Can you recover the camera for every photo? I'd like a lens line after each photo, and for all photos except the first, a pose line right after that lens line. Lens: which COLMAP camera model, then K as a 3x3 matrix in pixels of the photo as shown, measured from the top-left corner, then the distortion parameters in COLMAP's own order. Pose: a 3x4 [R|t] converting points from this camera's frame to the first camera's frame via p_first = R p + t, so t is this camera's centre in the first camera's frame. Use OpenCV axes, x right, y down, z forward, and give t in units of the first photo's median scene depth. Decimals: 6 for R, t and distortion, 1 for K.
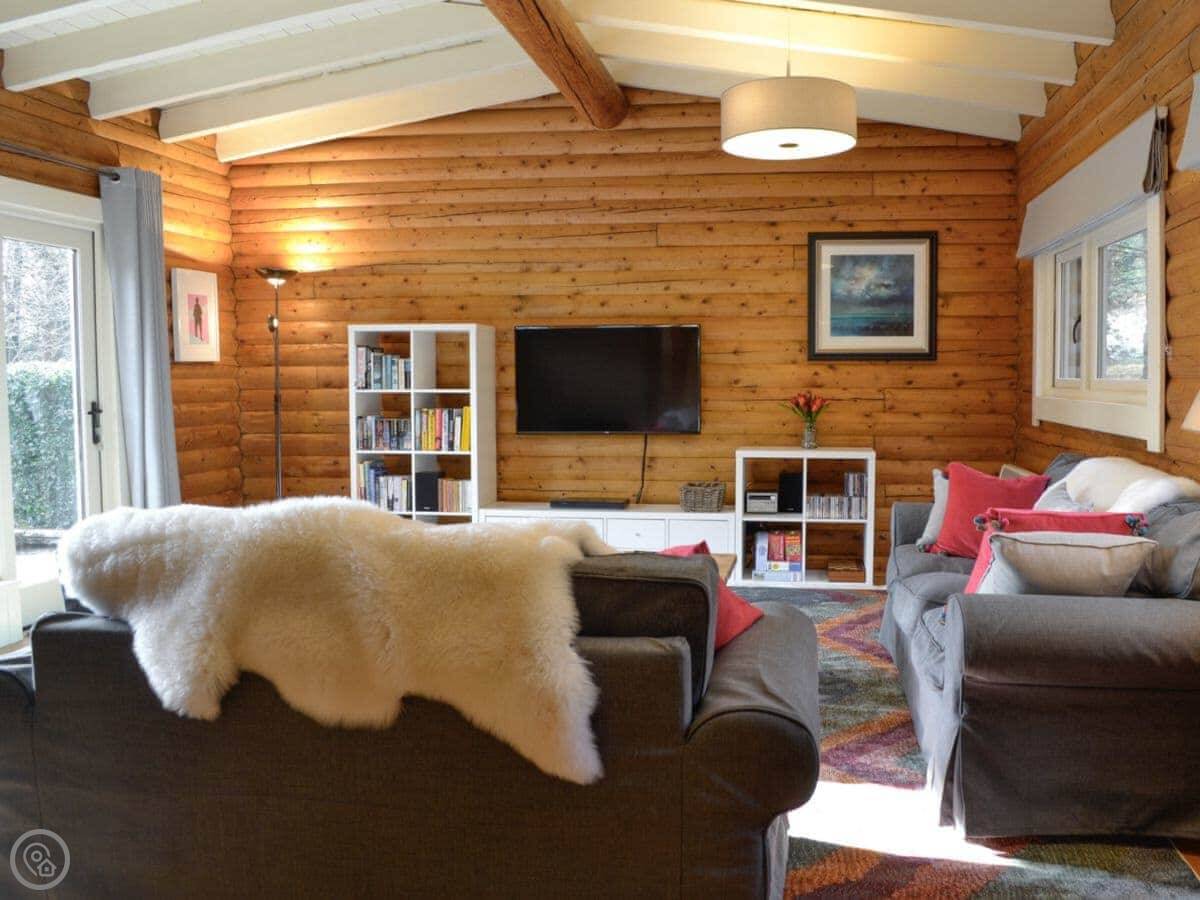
lens RADIAL K [[1119.3, 0, 666.3], [0, 1119.3, 452.2], [0, 0, 1]] dist [-0.090189, -0.002209]
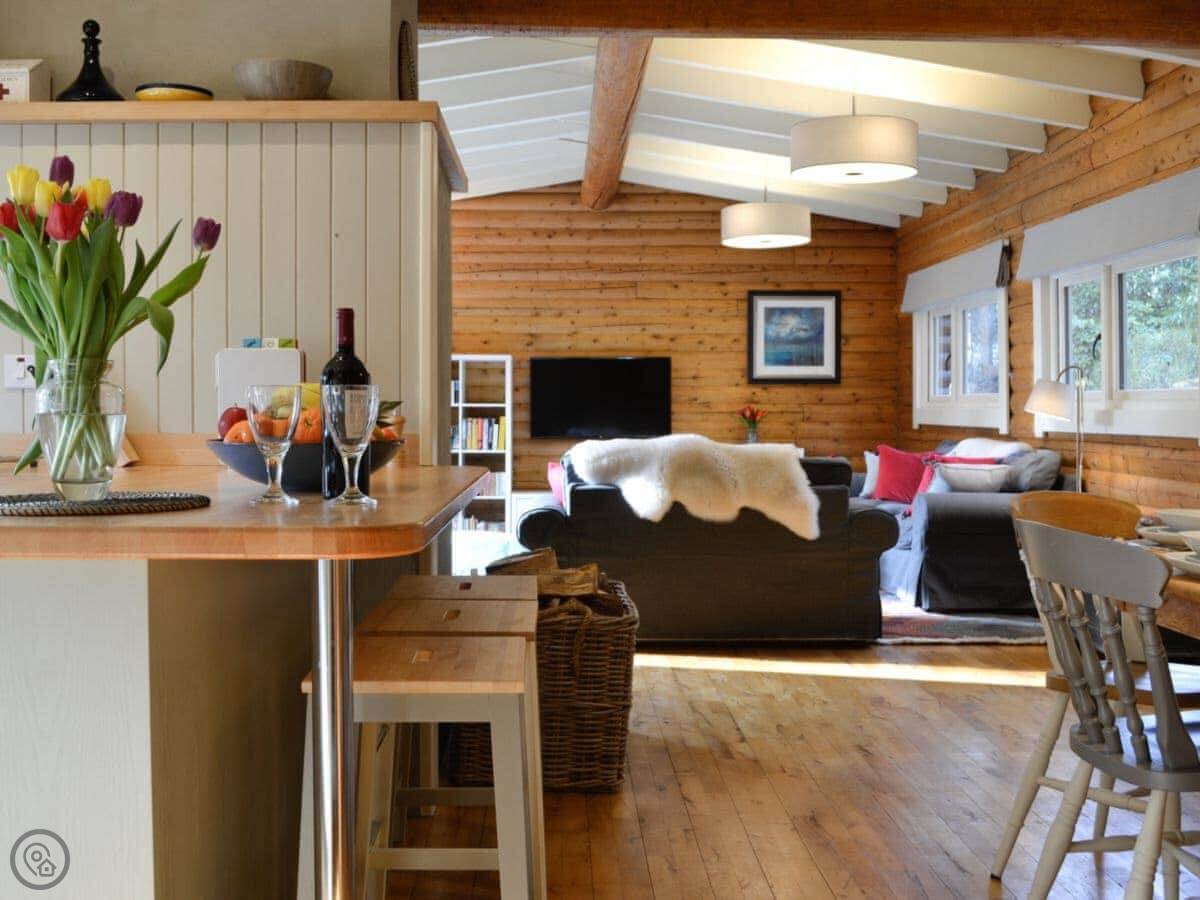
lens RADIAL K [[1350.6, 0, 562.9], [0, 1350.6, 445.3], [0, 0, 1]] dist [-0.086700, -0.006642]
pose [[0.991837, -0.001861, 0.127501, -0.309698], [0.007167, 0.999126, -0.041173, 0.059615], [-0.127313, 0.041751, 0.990983, -0.603207]]
